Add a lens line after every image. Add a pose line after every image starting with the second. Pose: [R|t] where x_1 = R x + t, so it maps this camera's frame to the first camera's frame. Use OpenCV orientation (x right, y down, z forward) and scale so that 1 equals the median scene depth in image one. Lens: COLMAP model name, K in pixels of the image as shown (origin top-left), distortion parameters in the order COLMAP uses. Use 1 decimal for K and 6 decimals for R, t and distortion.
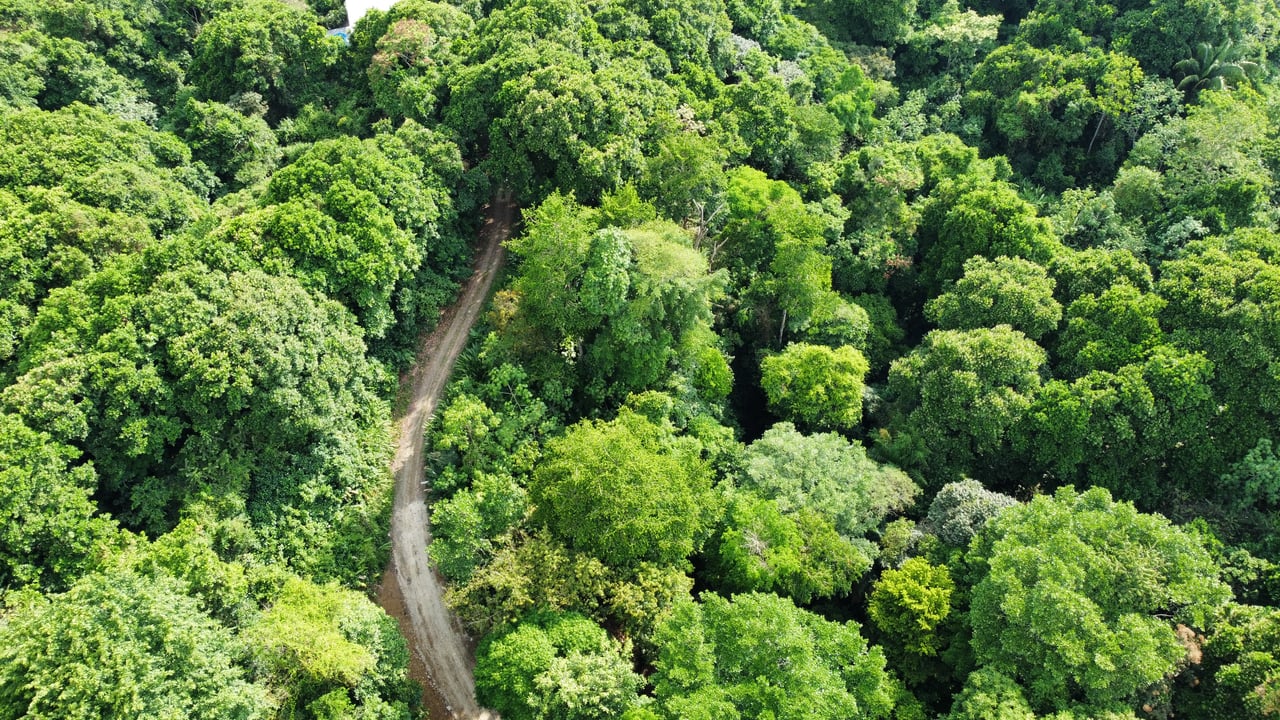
lens RADIAL K [[968.1, 0, 639.1], [0, 968.1, 357.8], [0, 0, 1]] dist [-0.002333, -0.001146]
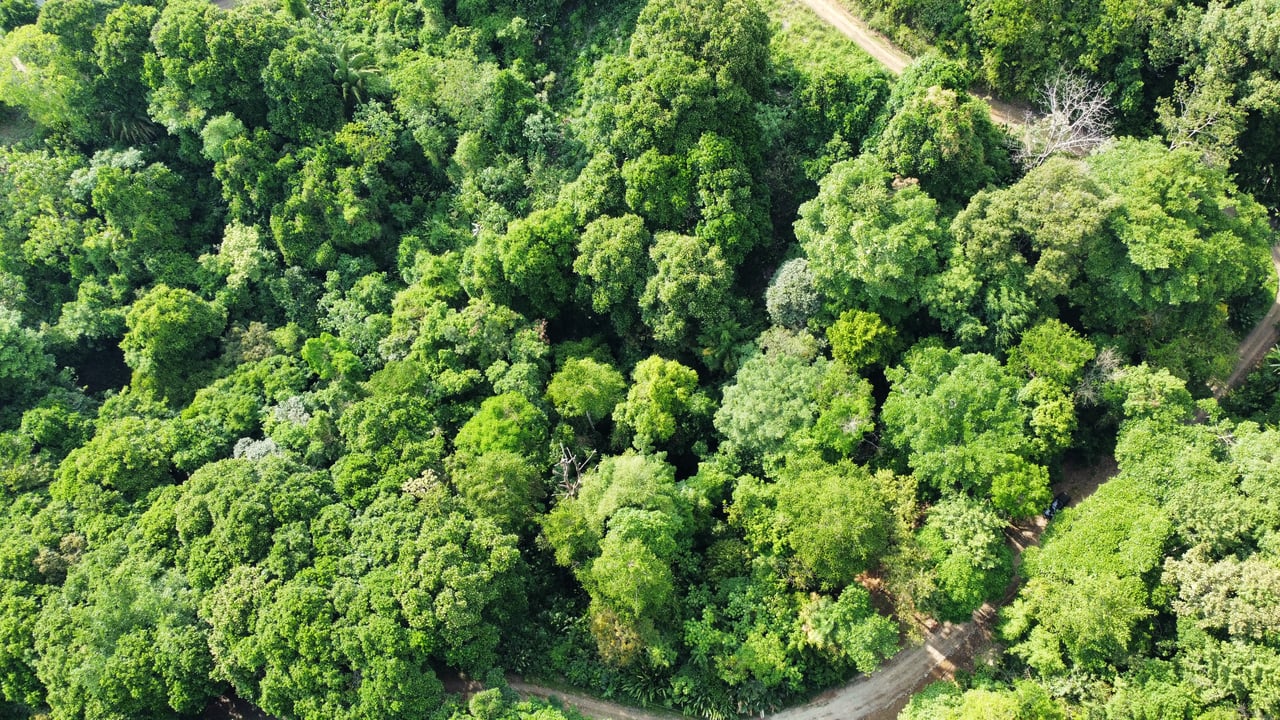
lens RADIAL K [[968.1, 0, 639.1], [0, 968.1, 357.8], [0, 0, 1]] dist [-0.002333, -0.001146]
pose [[-0.033360, -0.920180, 0.390072, -0.296851], [0.861175, 0.171605, 0.478465, -0.692370], [-0.507212, 0.351881, 0.786712, -0.013213]]
